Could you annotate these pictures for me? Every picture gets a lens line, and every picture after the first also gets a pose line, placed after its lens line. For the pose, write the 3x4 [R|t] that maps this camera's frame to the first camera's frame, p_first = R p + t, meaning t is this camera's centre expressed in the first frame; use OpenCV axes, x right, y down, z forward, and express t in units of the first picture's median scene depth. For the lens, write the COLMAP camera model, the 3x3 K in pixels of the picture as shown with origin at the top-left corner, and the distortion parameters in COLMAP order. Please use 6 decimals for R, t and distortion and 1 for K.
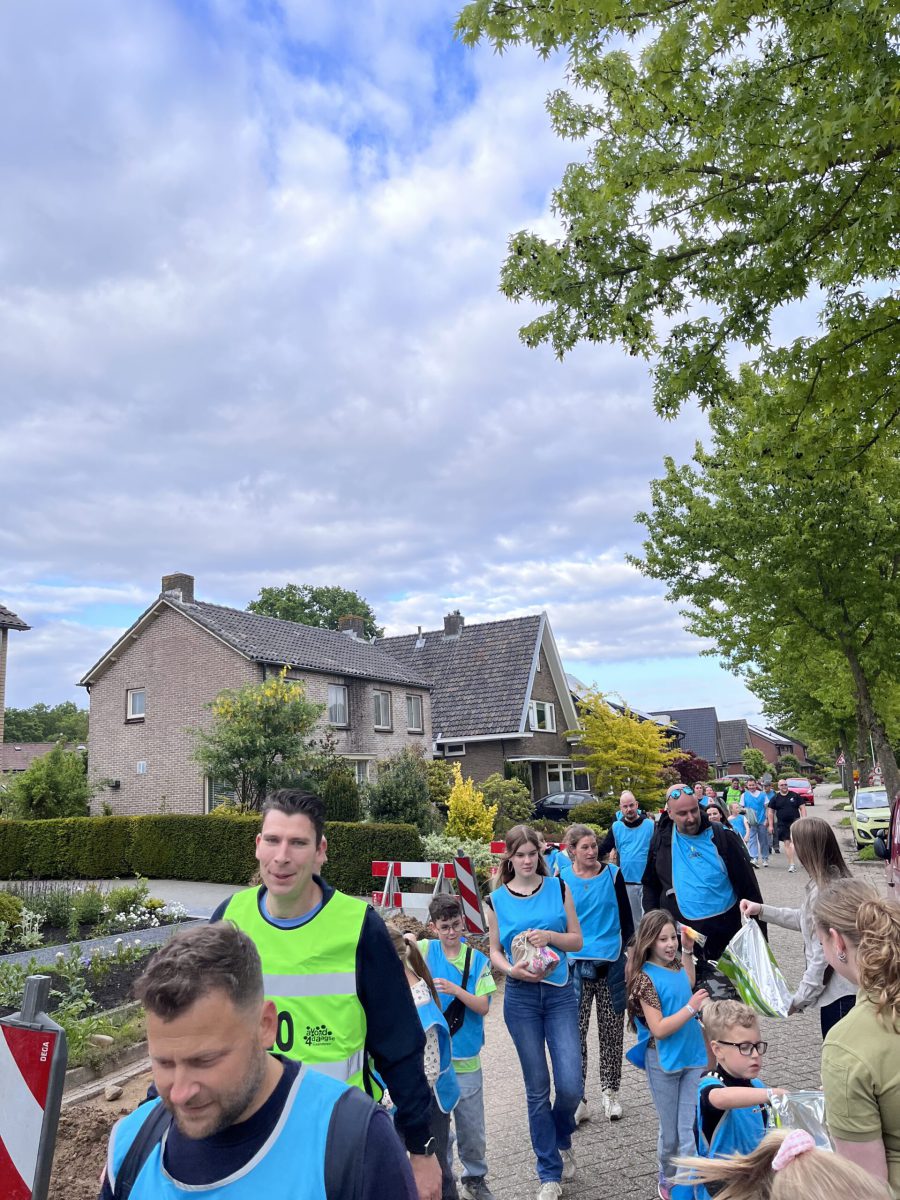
lens RADIAL K [[888.0, 0, 449.4], [0, 888.0, 592.5], [0, 0, 1]] dist [0.076522, -0.095739]
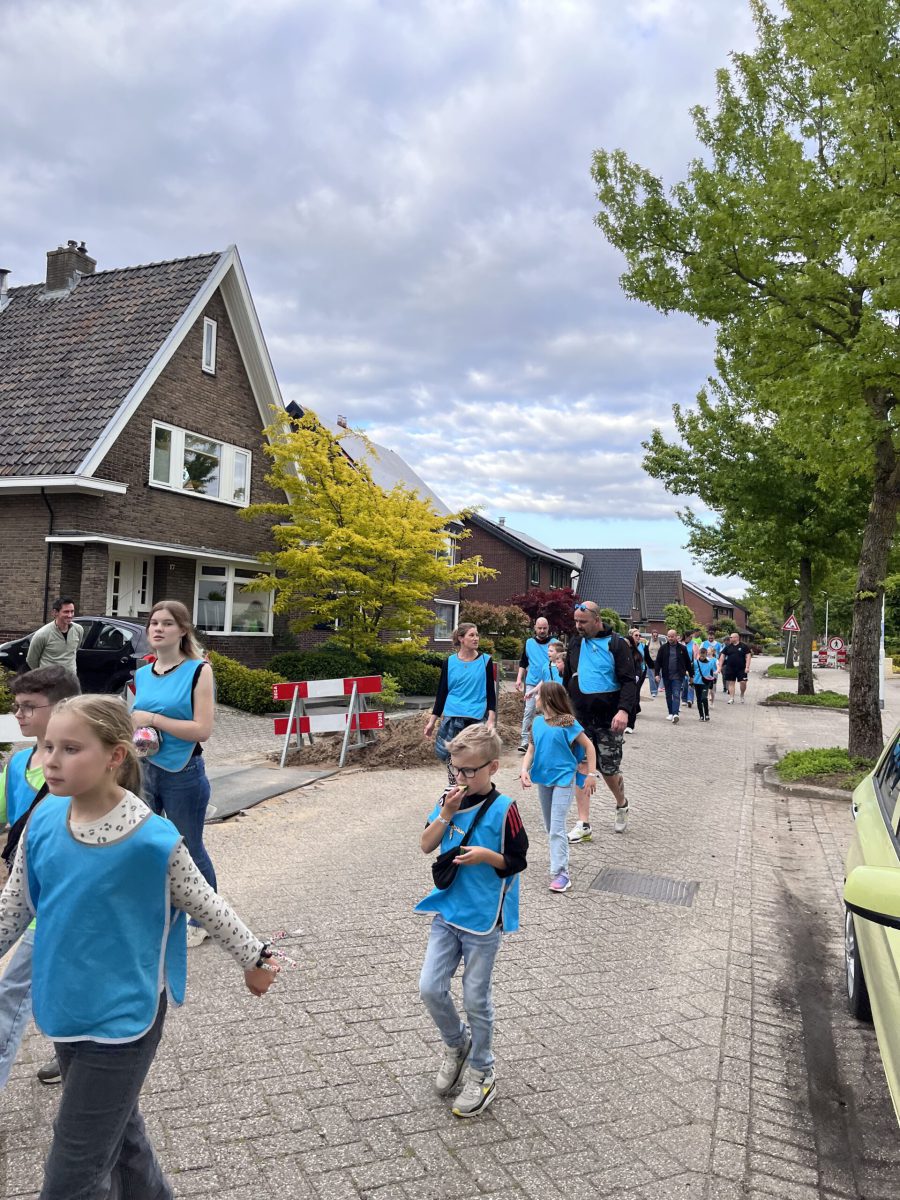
lens RADIAL K [[888.0, 0, 449.4], [0, 888.0, 592.5], [0, 0, 1]] dist [0.076522, -0.095739]
pose [[0.994268, 0.097805, 0.043179, 0.236770], [-0.103804, 0.979801, 0.170925, 0.116954], [-0.025590, -0.174427, 0.984337, 0.549657]]
